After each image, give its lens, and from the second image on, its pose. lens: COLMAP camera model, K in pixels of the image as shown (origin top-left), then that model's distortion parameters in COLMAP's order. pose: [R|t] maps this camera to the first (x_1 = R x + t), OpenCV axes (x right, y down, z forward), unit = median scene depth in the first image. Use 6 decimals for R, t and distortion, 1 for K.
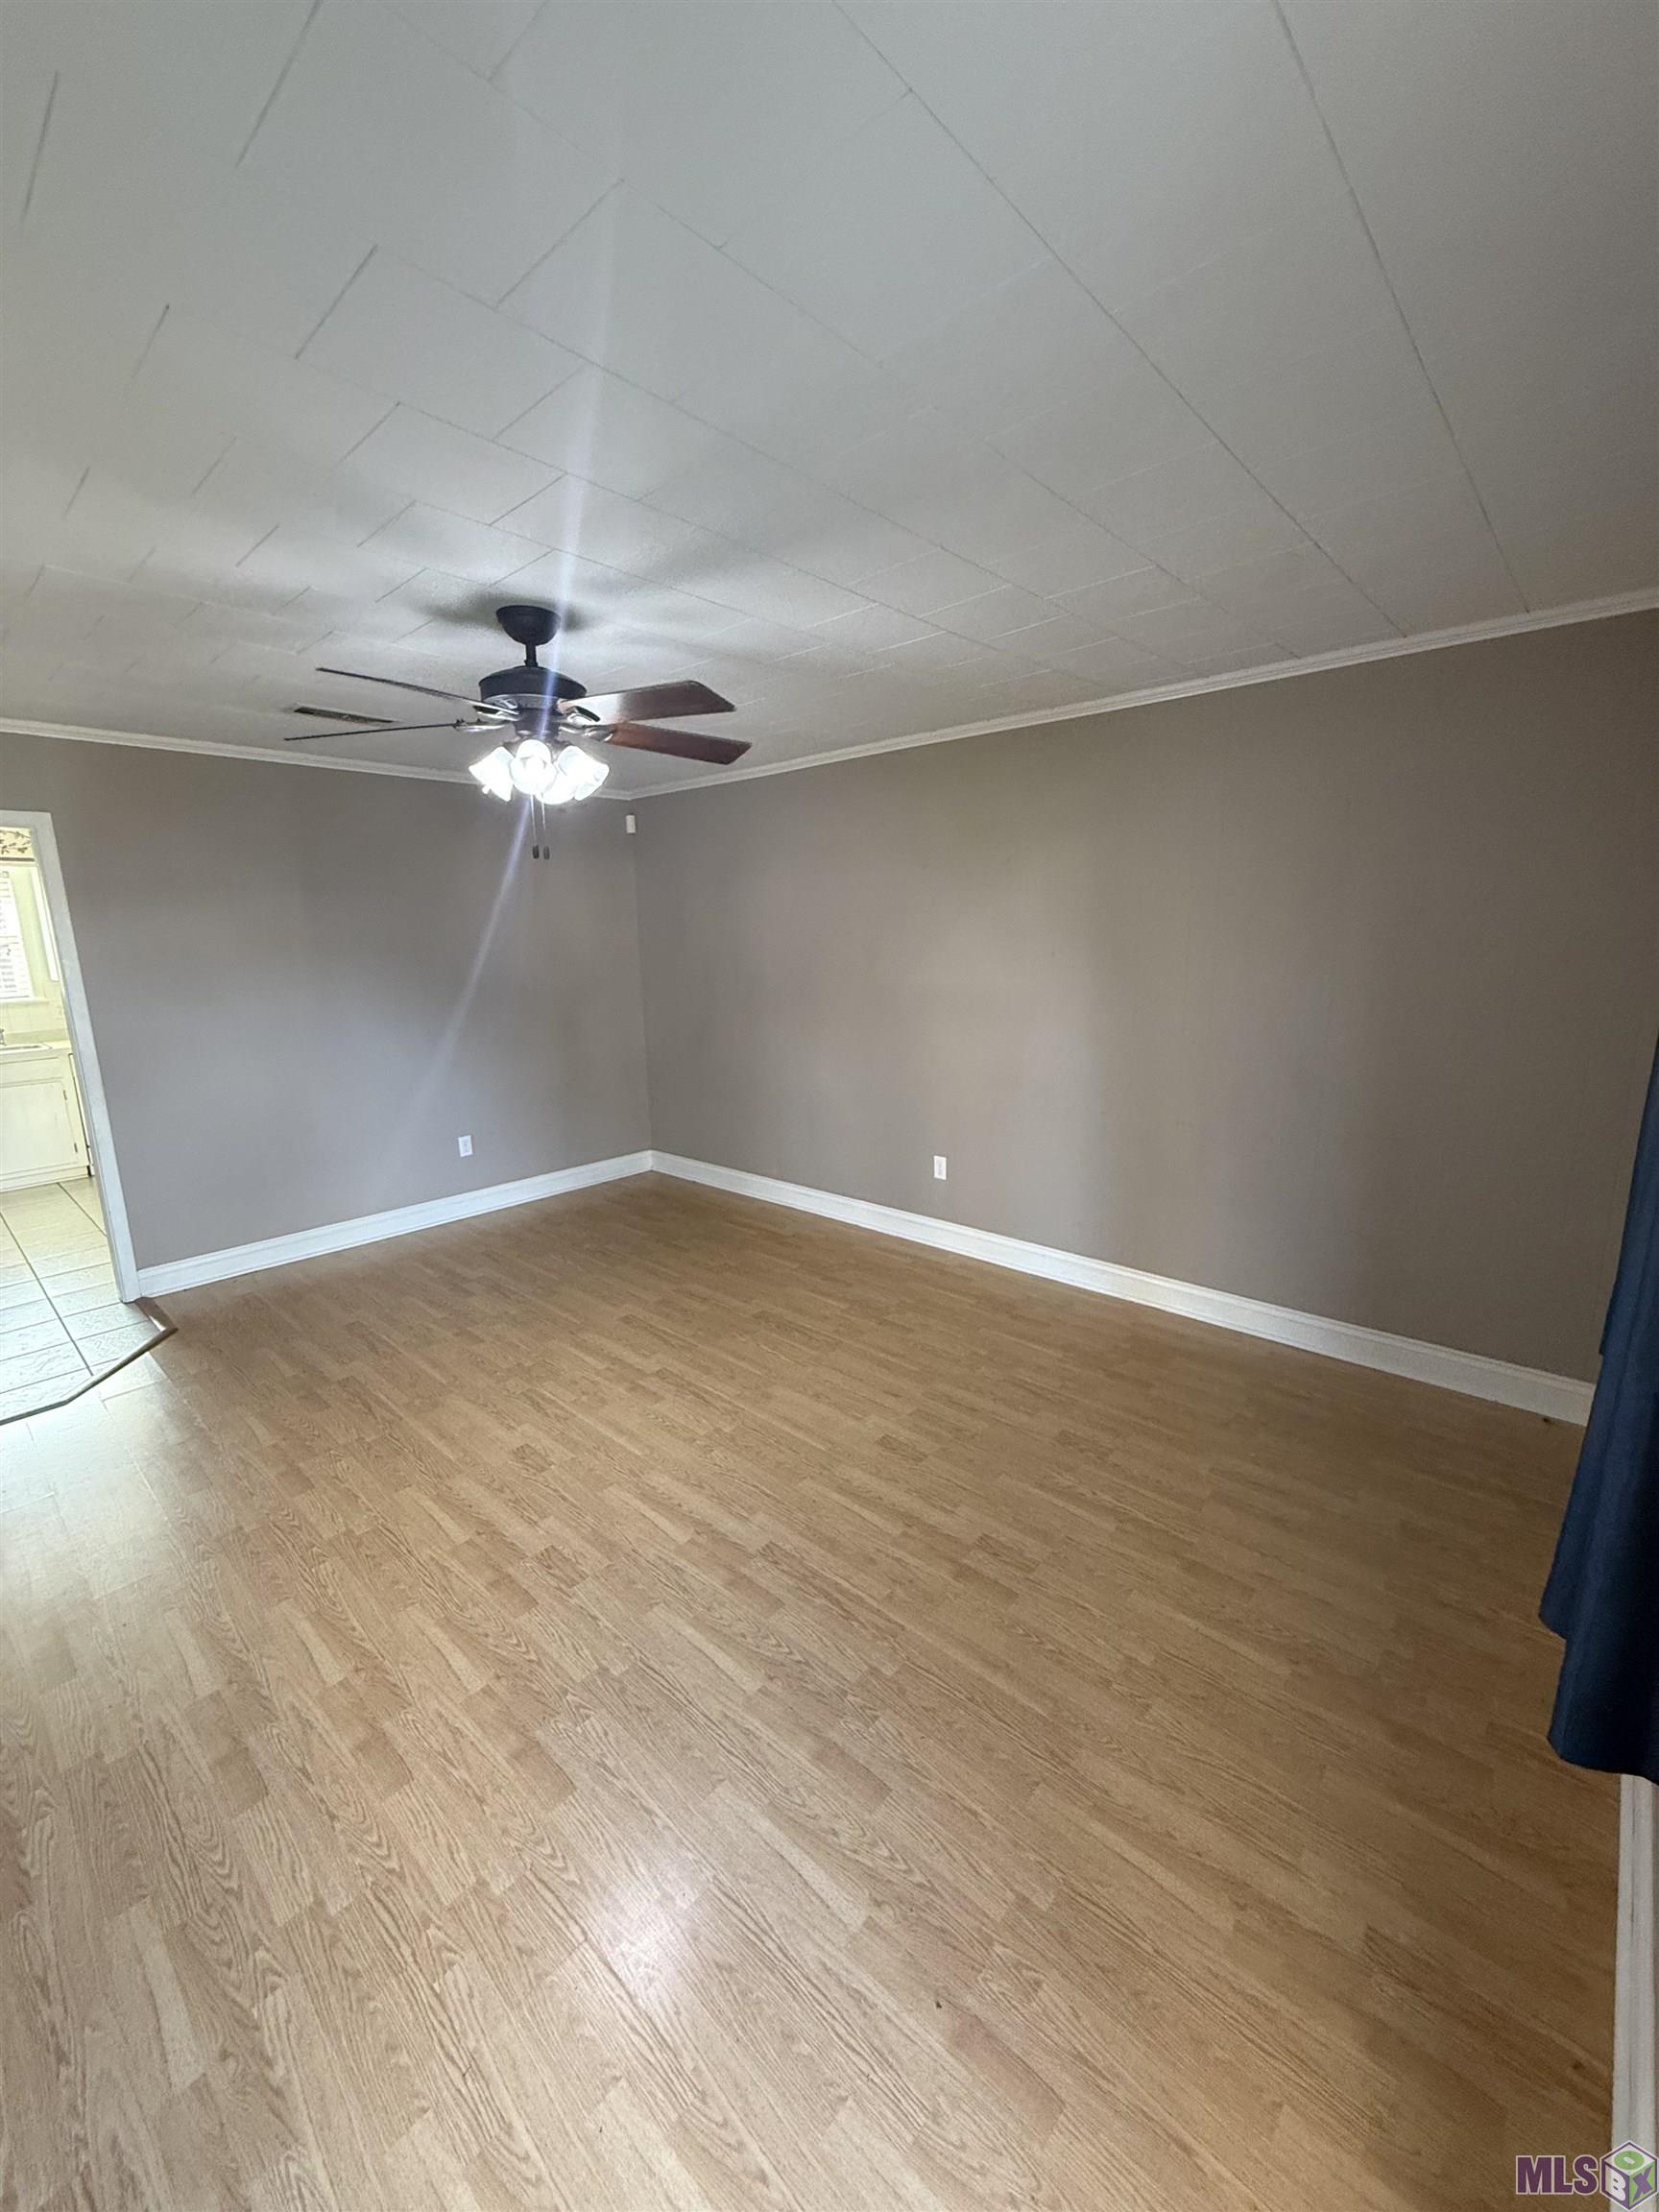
lens RADIAL K [[880.3, 0, 831.2], [0, 880.3, 1098.6], [0, 0, 1]] dist [-0.001056, 0.000953]
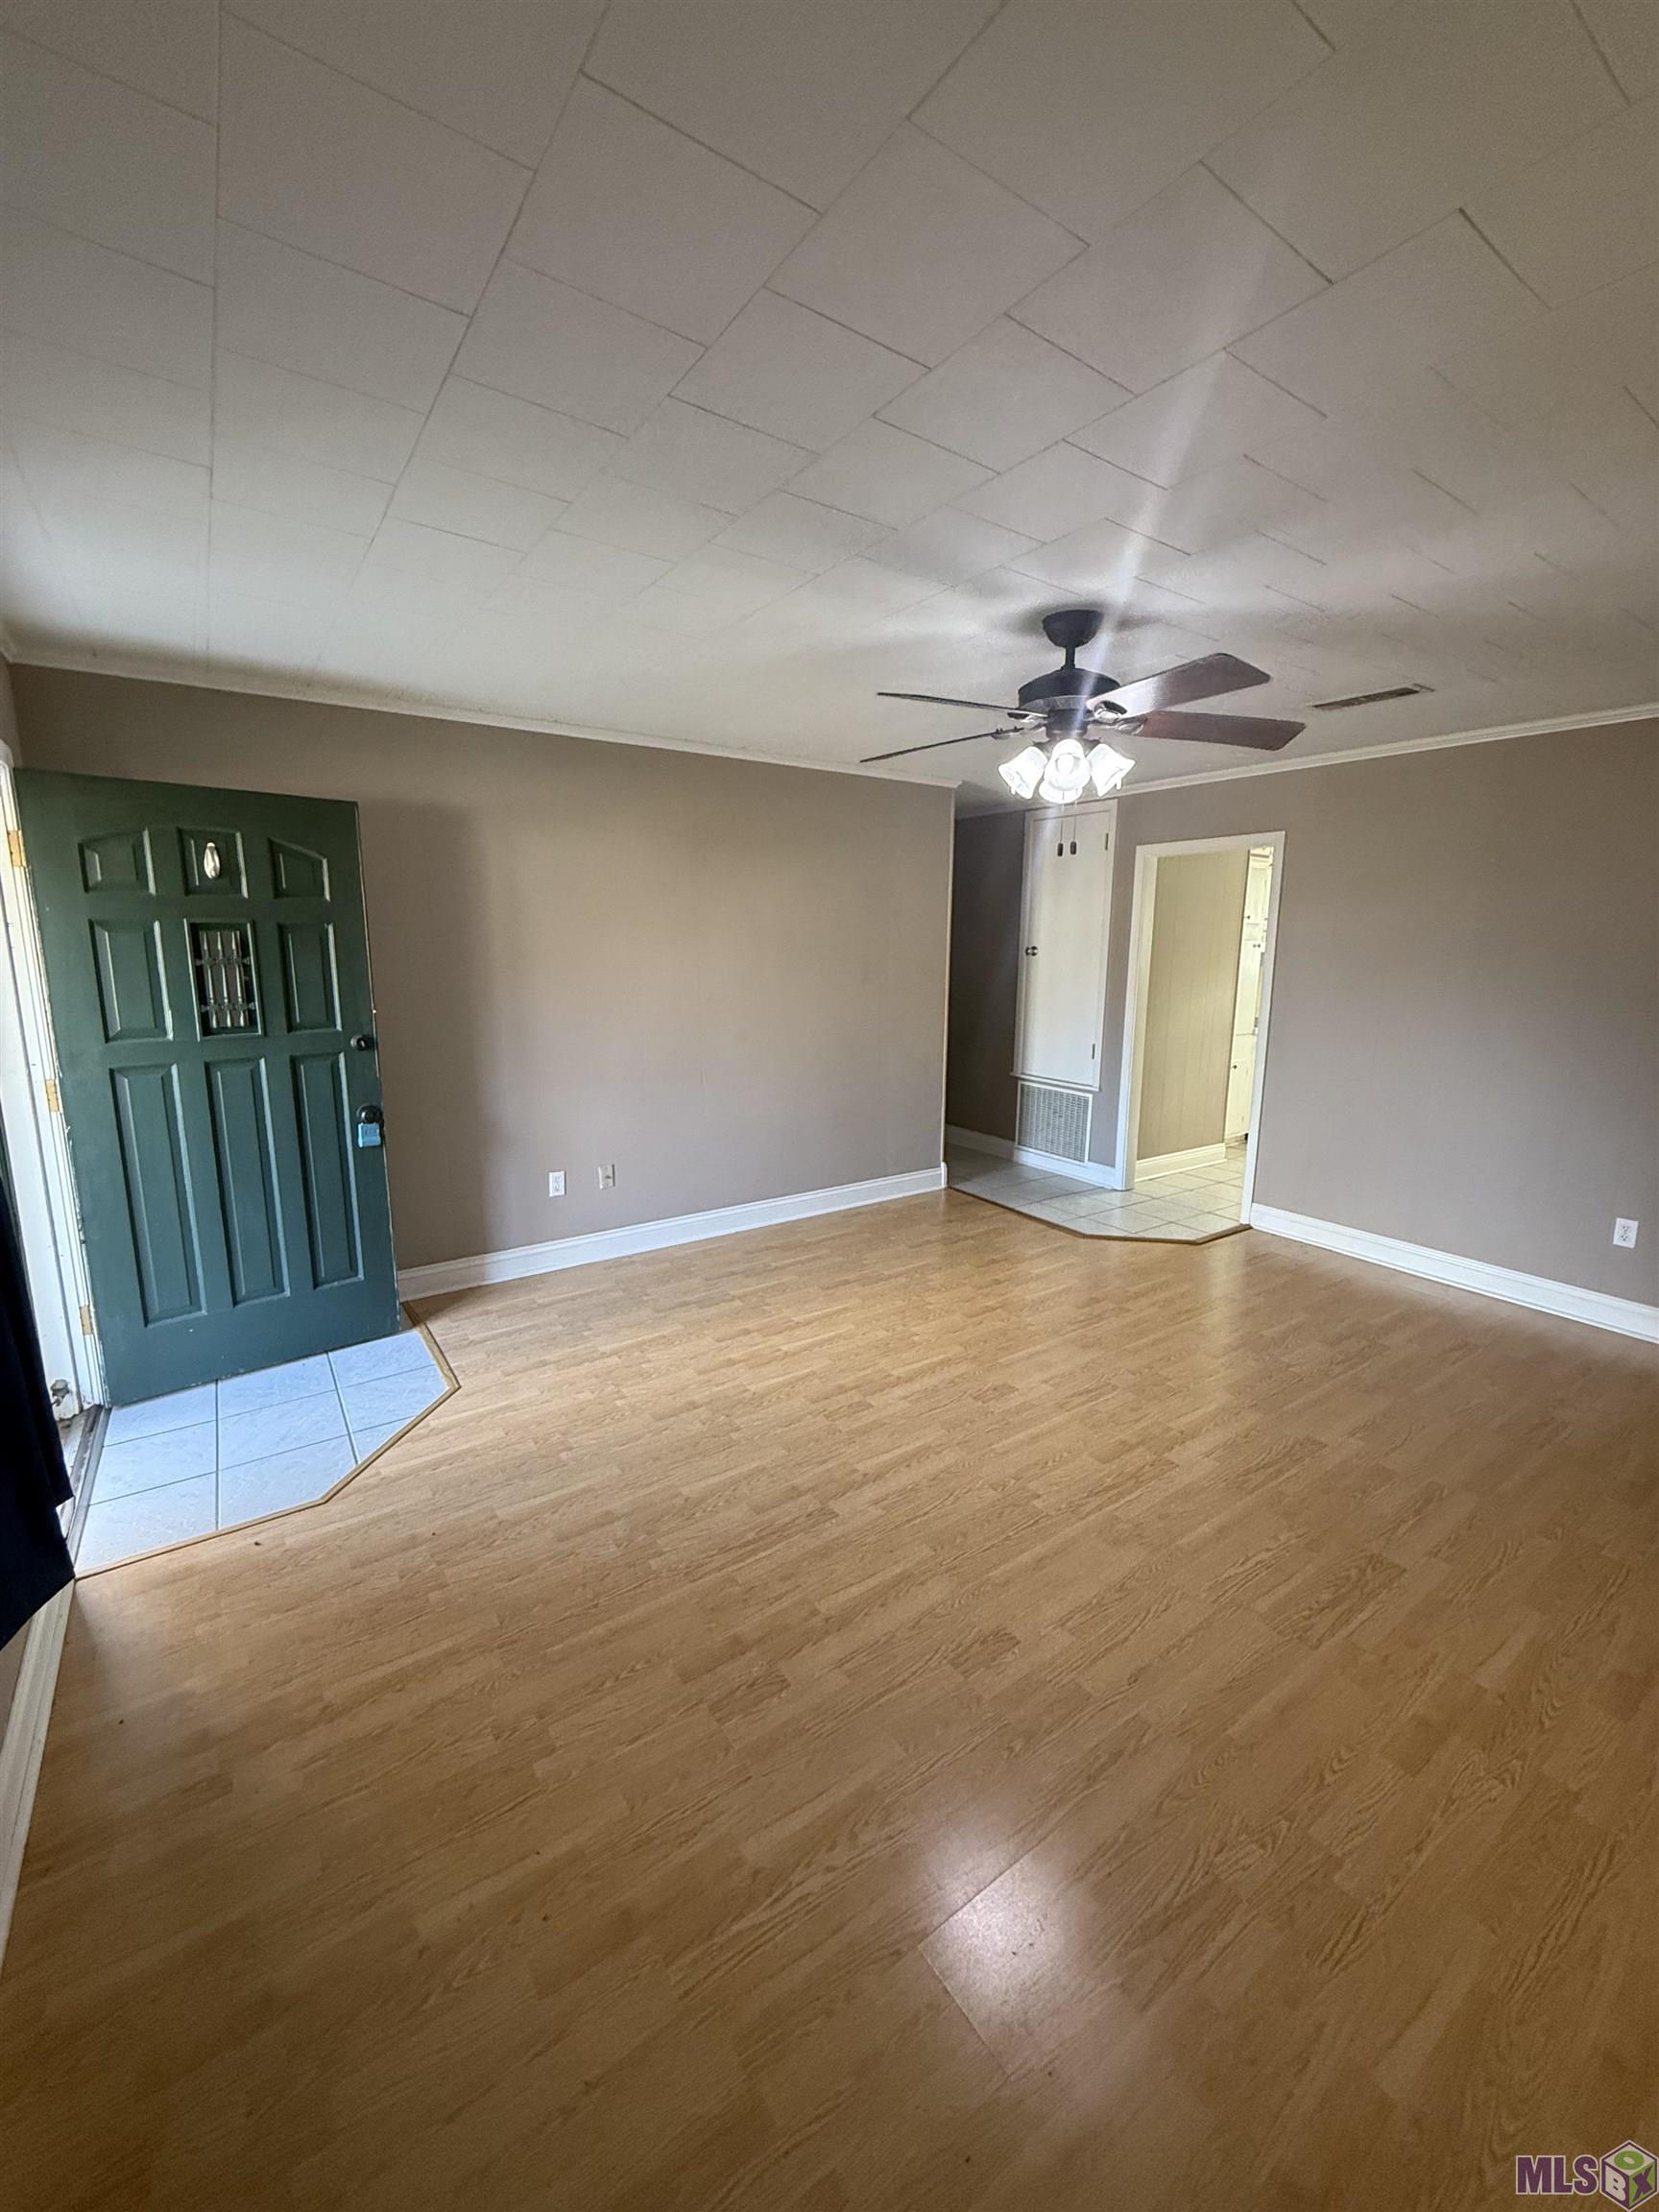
lens RADIAL K [[880.3, 0, 831.2], [0, 880.3, 1098.6], [0, 0, 1]] dist [-0.001056, 0.000953]
pose [[-0.220567, 0.194227, -0.955838, 0.810606], [-0.189265, 0.952824, 0.237288, -0.204086], [0.956833, 0.233245, -0.173401, 1.034466]]
